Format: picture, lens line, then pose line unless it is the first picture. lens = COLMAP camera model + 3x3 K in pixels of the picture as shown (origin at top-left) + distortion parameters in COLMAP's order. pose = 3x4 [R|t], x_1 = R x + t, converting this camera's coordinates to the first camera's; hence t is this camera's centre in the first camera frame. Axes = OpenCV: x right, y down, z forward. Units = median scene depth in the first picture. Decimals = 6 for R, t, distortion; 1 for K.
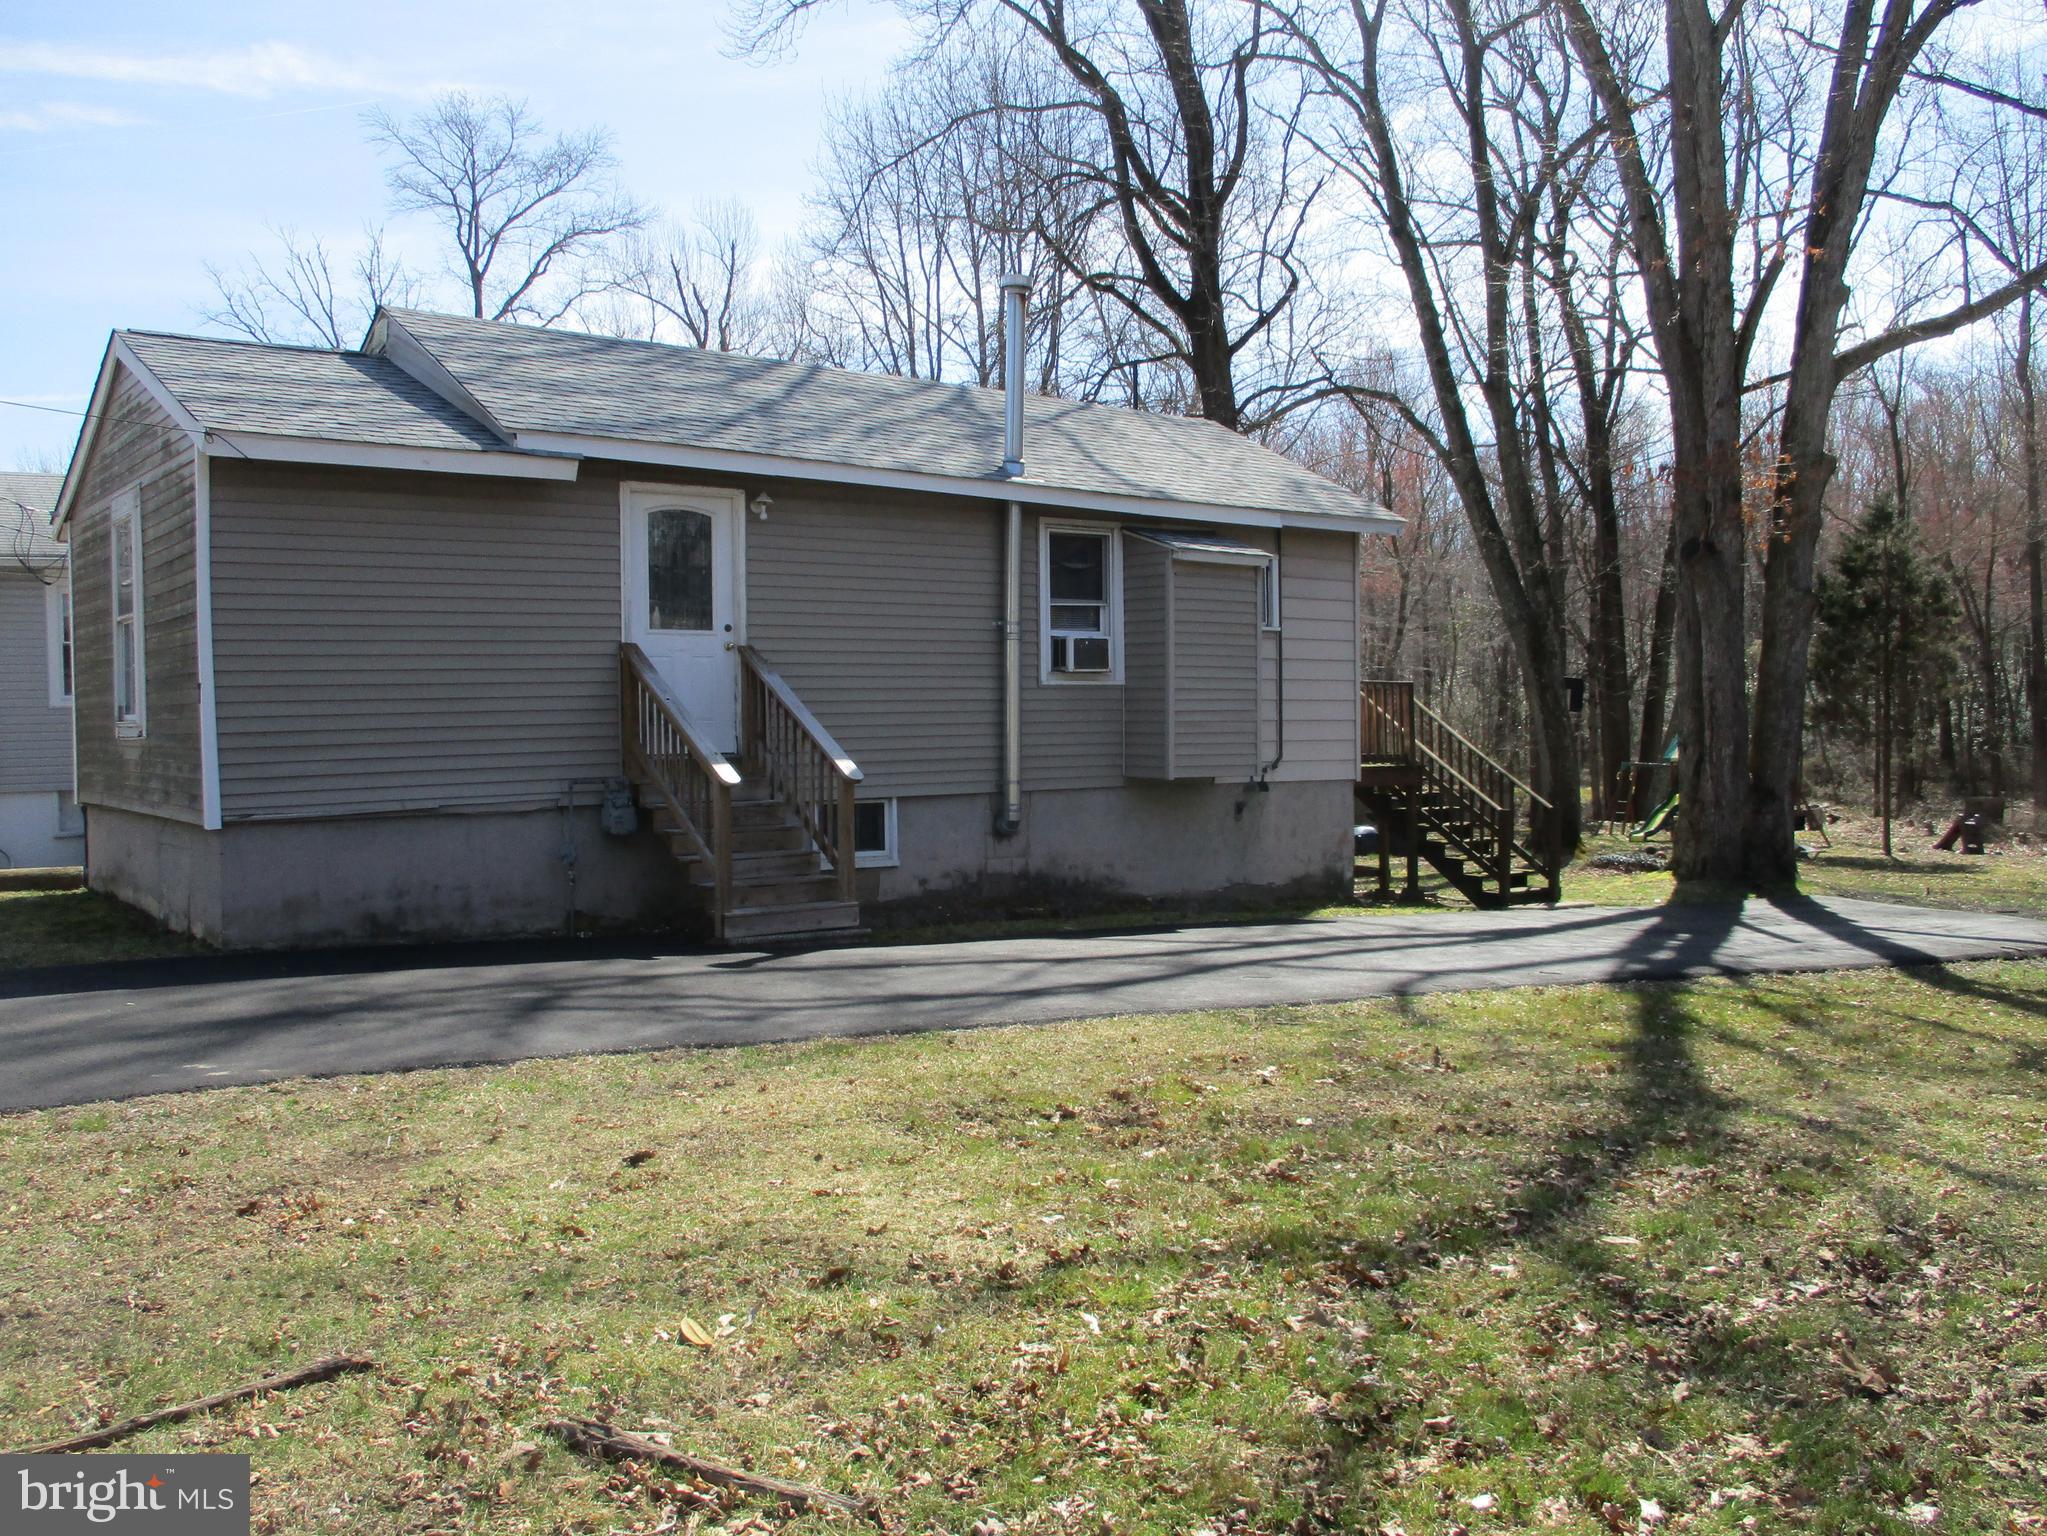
lens RADIAL K [[1698.5, 0, 1033.2], [0, 1698.5, 725.2], [0, 0, 1]] dist [-0.028687, 0.024603]
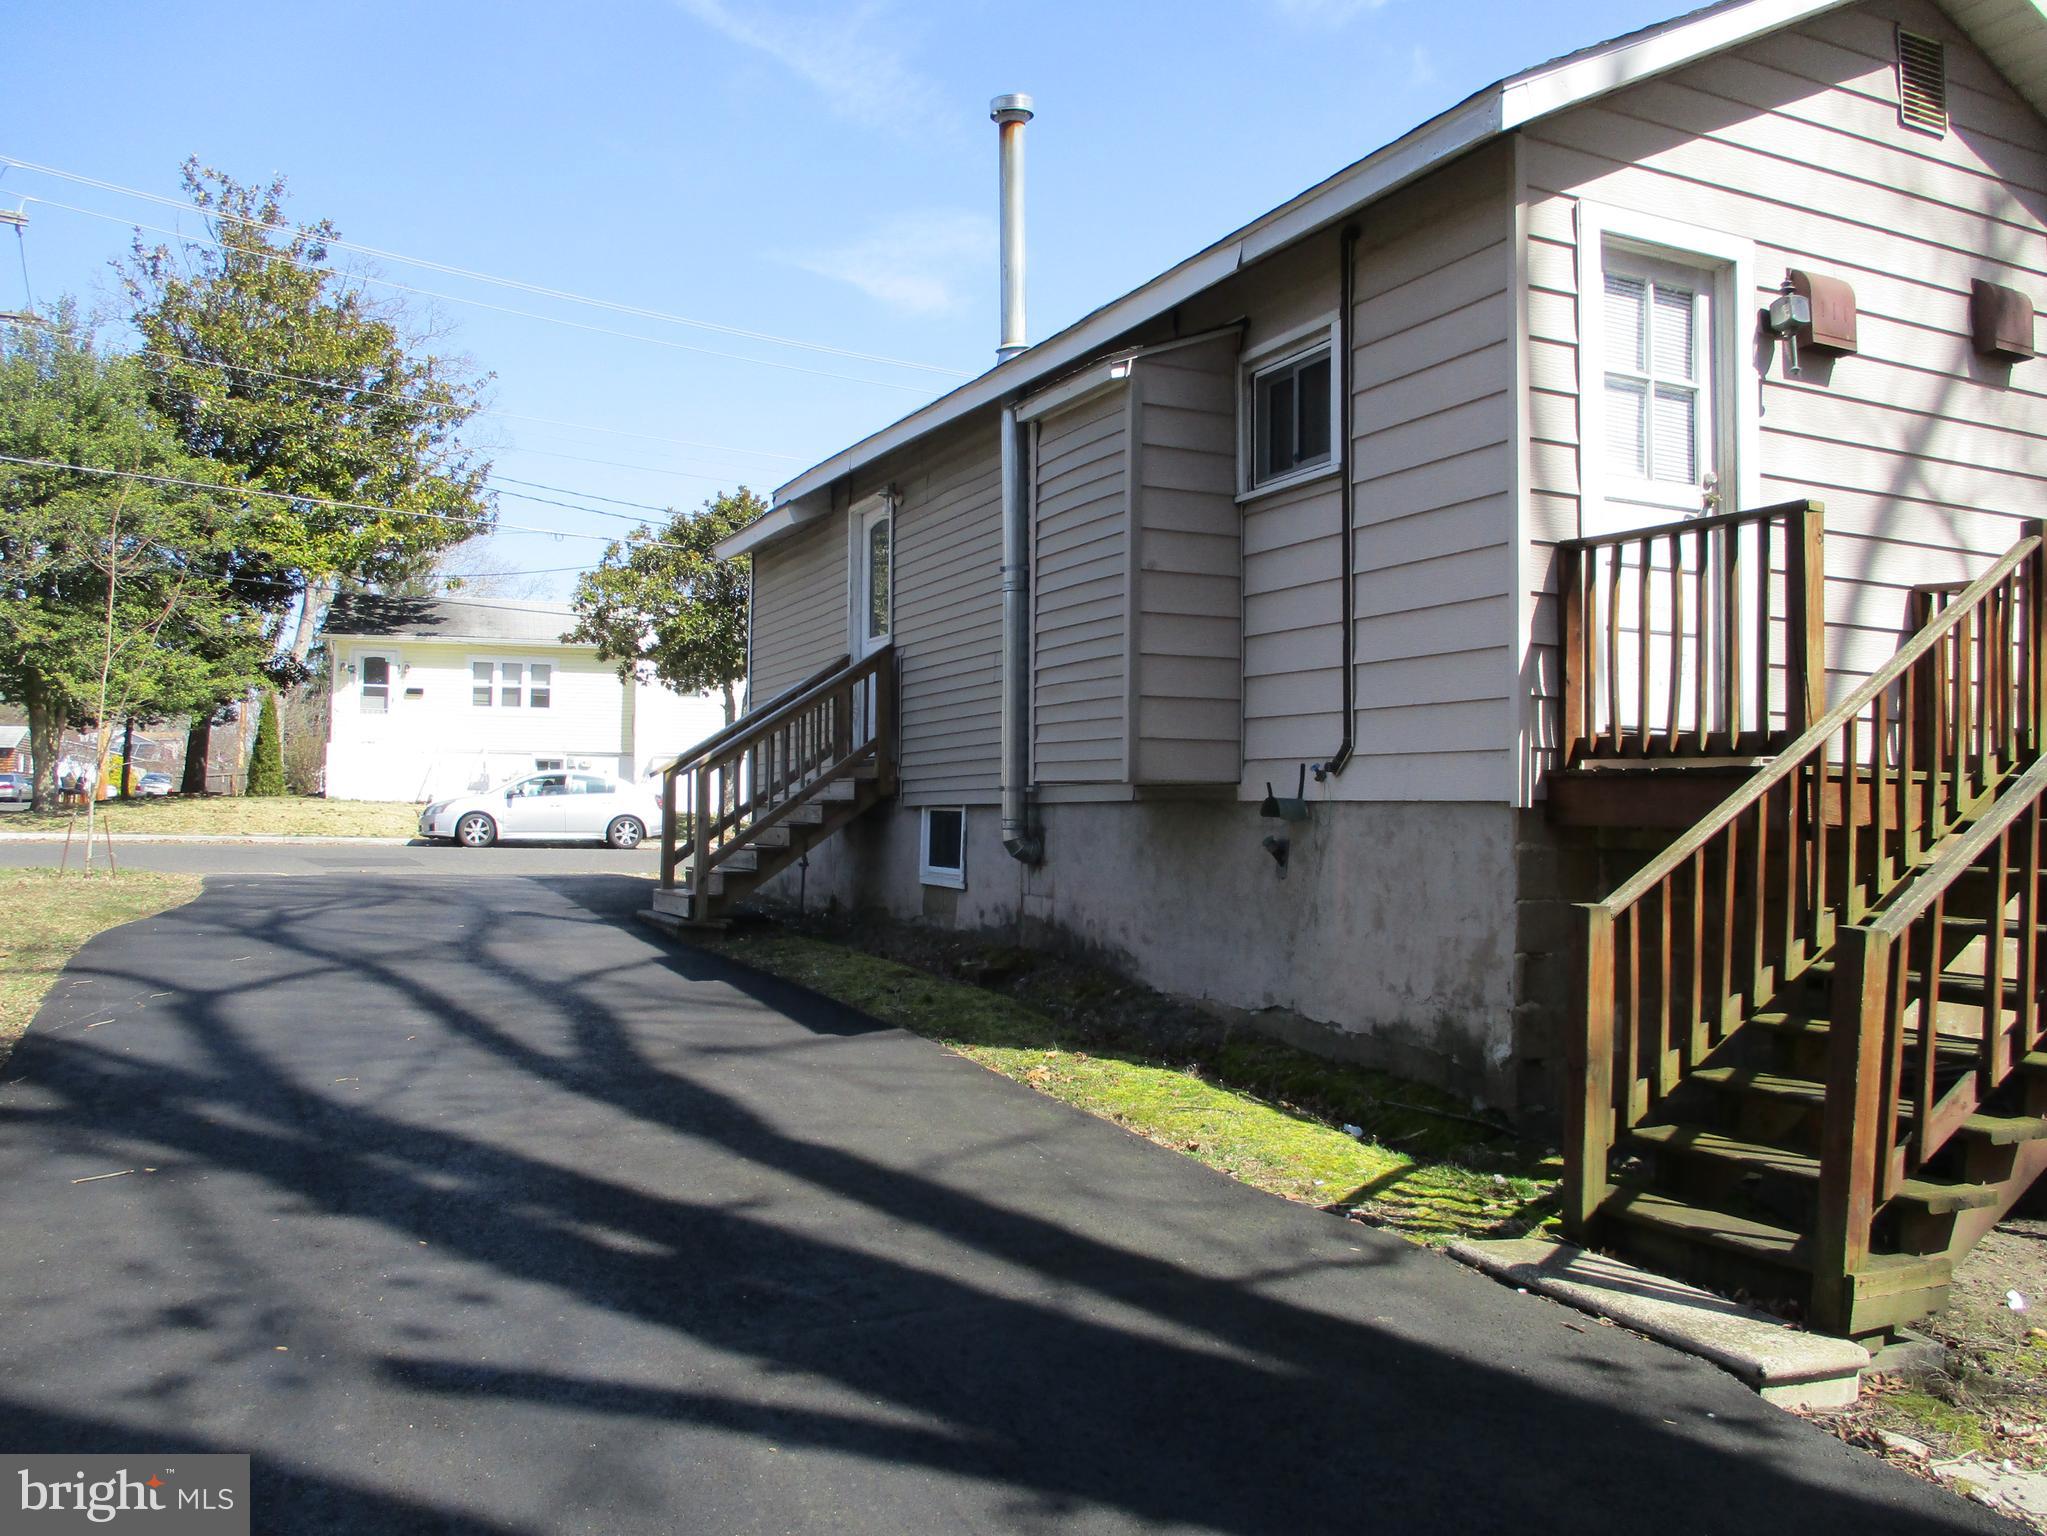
lens RADIAL K [[1698.5, 0, 1033.2], [0, 1698.5, 725.2], [0, 0, 1]] dist [-0.028687, 0.024603]
pose [[-0.216158, -0.048501, -0.975153, 0.668420], [-0.013493, 0.998818, -0.046687, 0.038947], [0.976265, 0.003066, -0.216557, 1.130972]]
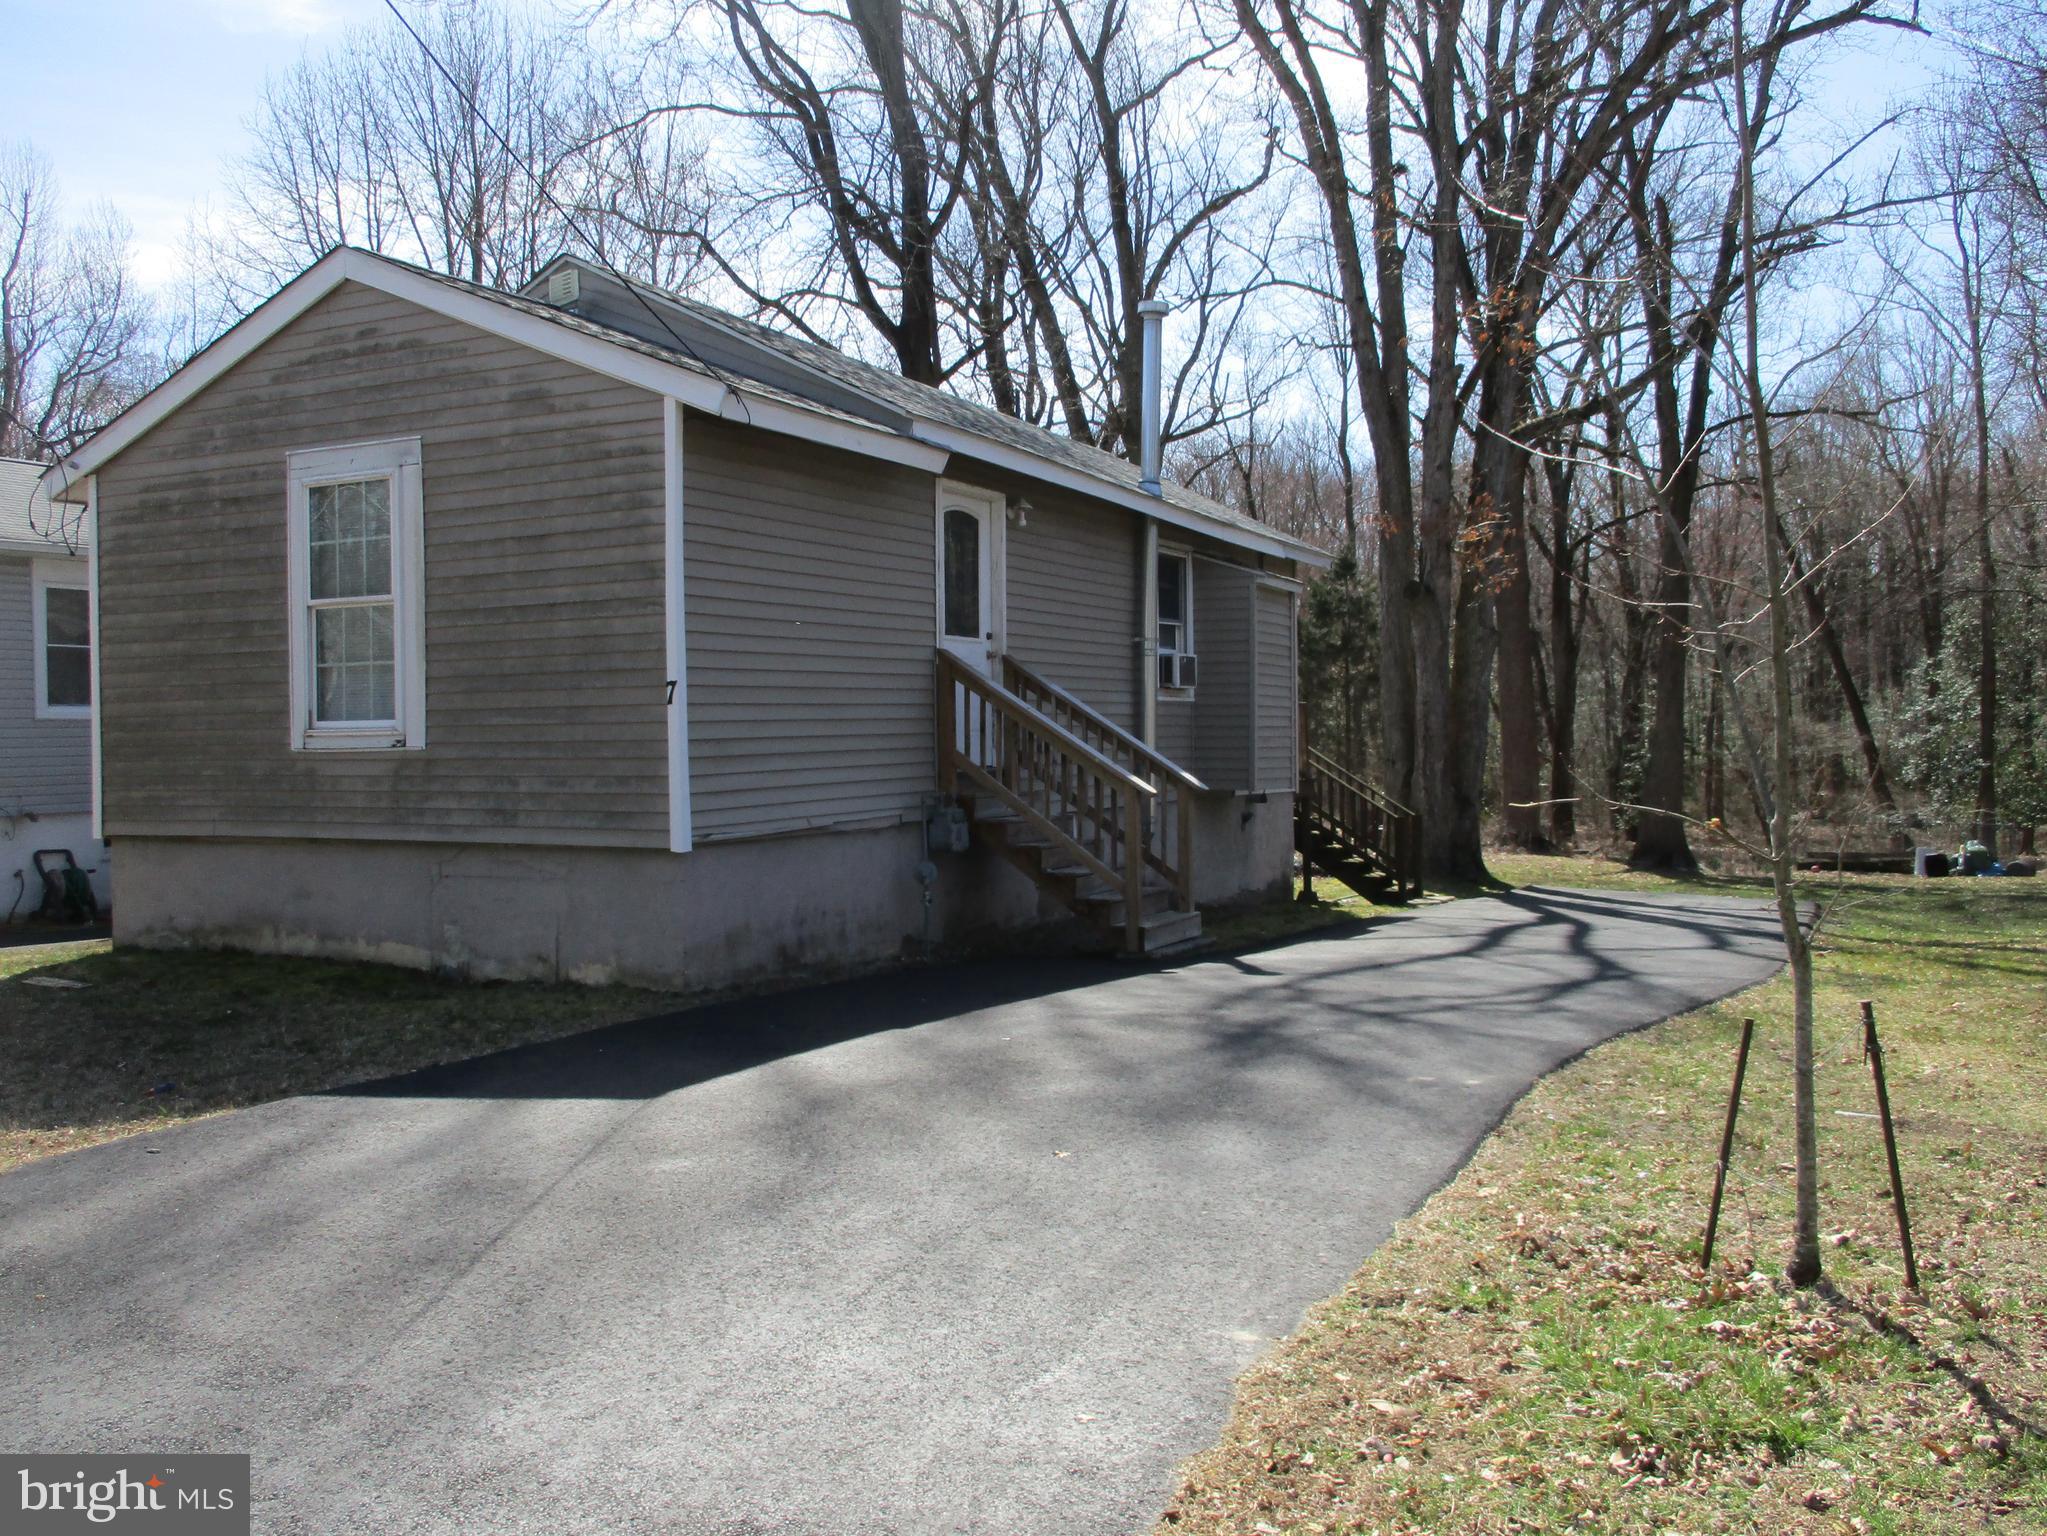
lens RADIAL K [[1698.5, 0, 1033.2], [0, 1698.5, 725.2], [0, 0, 1]] dist [-0.028687, 0.024603]
pose [[0.899999, 0.006127, 0.435848, -0.505901], [0.002645, 0.999806, -0.019516, 0.010461], [-0.435883, 0.018718, 0.899808, 0.106702]]
